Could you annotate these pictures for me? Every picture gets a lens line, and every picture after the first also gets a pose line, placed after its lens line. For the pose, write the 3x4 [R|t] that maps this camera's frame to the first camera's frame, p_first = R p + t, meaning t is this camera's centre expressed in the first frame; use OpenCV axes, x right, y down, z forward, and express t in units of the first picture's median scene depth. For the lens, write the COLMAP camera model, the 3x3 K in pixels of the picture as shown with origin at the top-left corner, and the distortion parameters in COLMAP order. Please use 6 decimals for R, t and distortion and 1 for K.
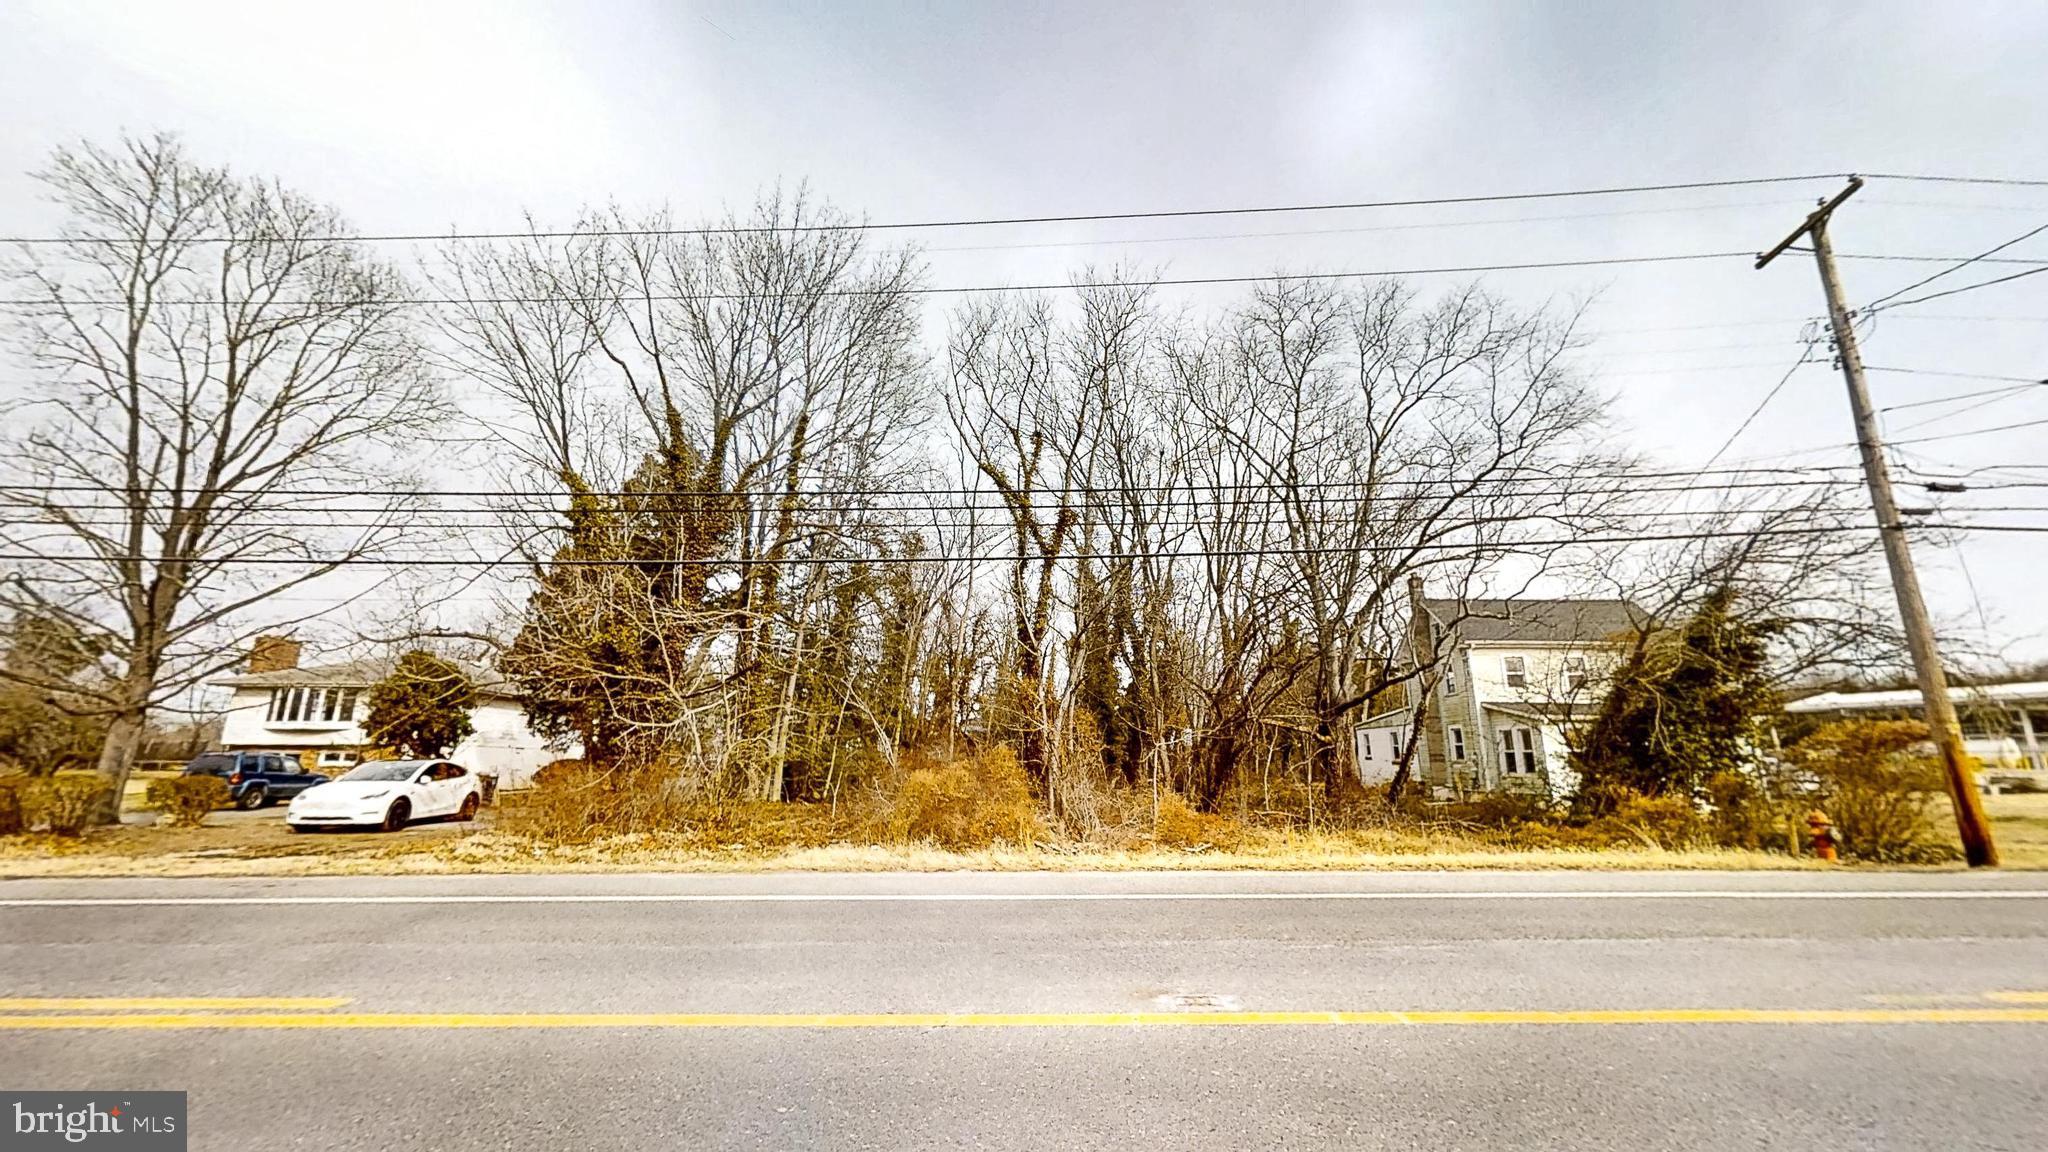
lens RADIAL K [[762.7, 0, 1025.5], [0, 762.7, 582.0], [0, 0, 1]] dist [-0.016005, -0.000028]
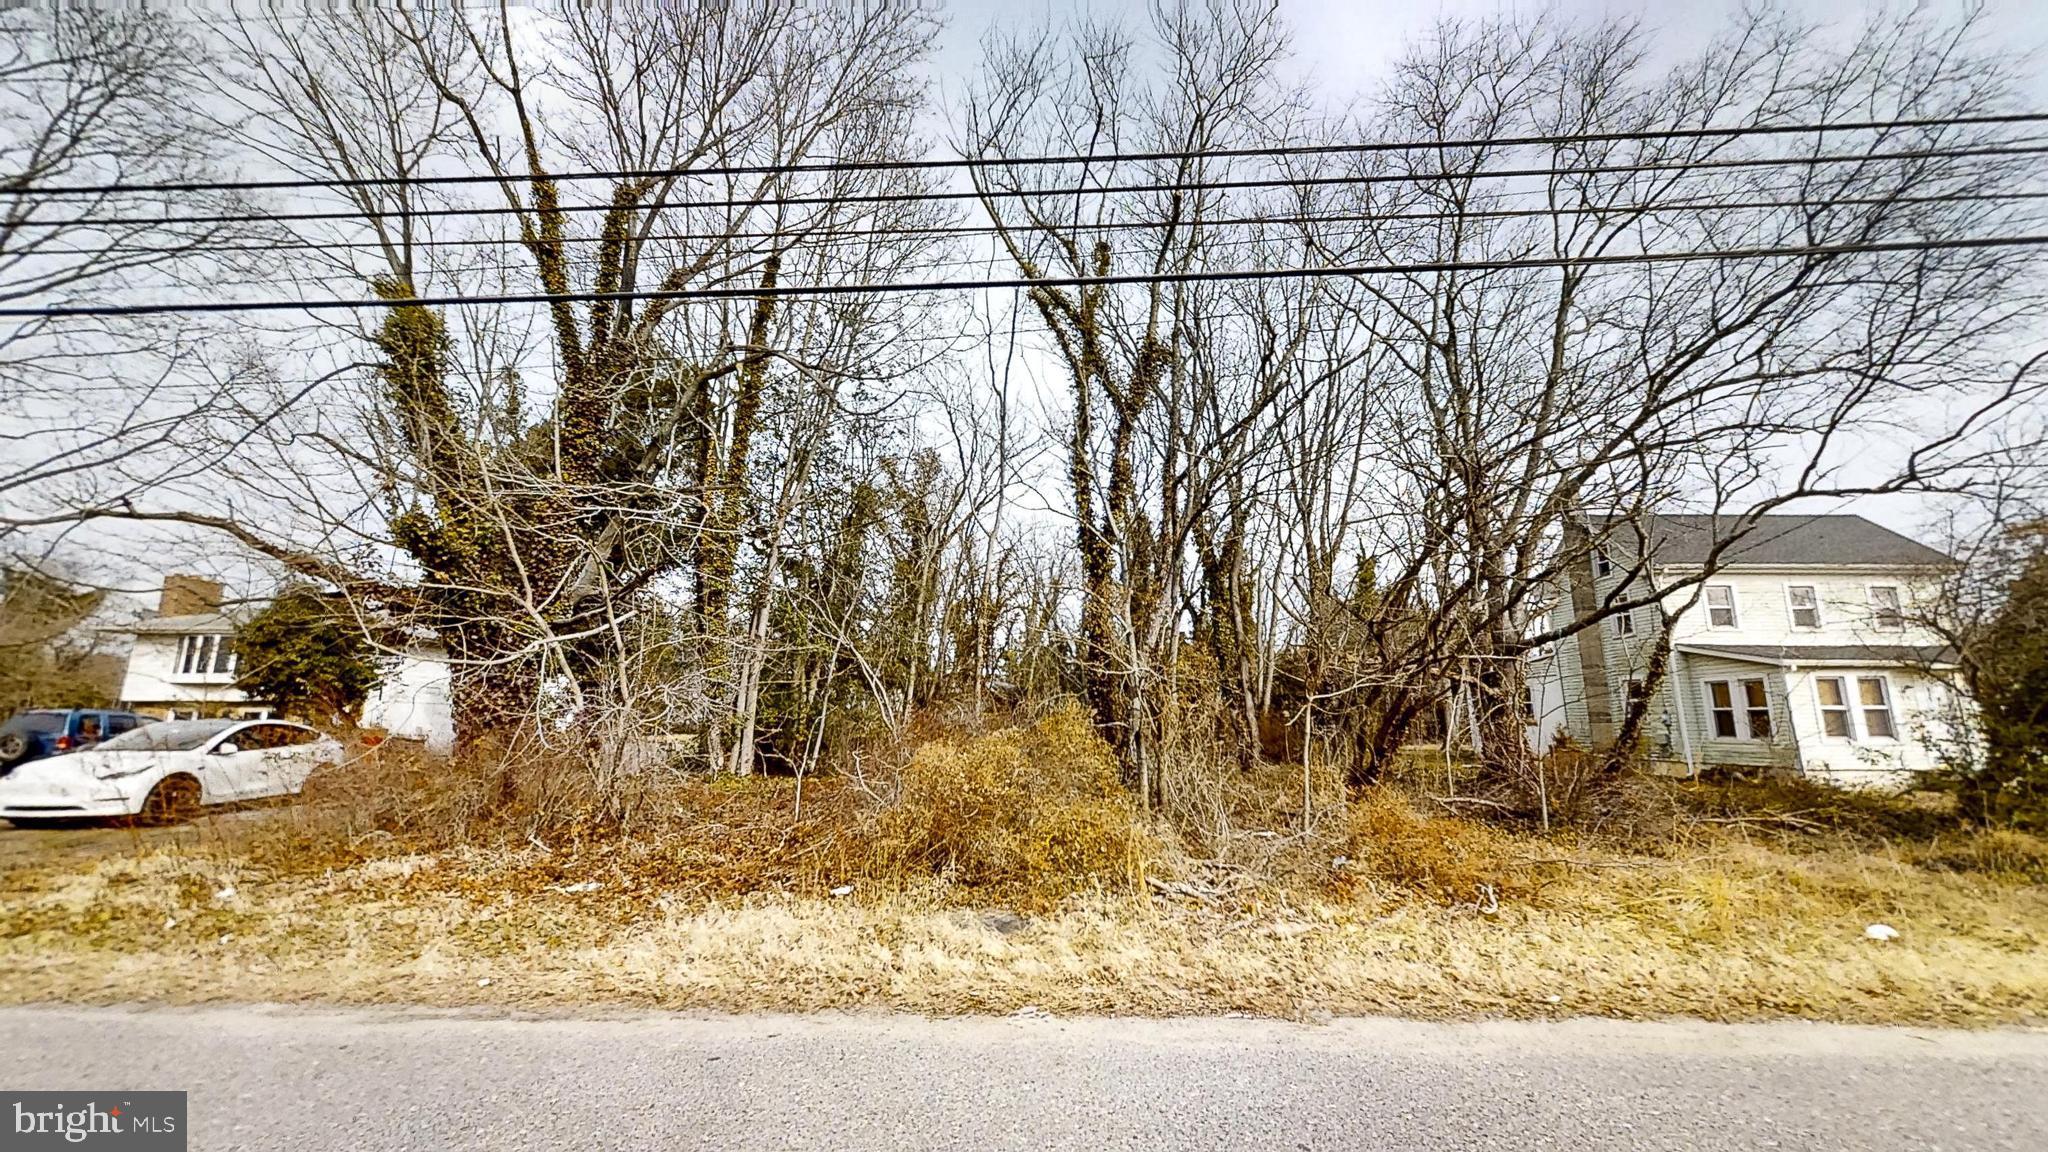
lens RADIAL K [[762.7, 0, 1022.9], [0, 762.7, 569.2], [0, 0, 1]] dist [-0.016005, -0.000028]
pose [[0.999515, -0.005009, -0.030740, -0.030428], [0.006093, 0.999360, 0.035256, 0.059043], [0.030544, -0.035426, 0.998905, 0.260793]]
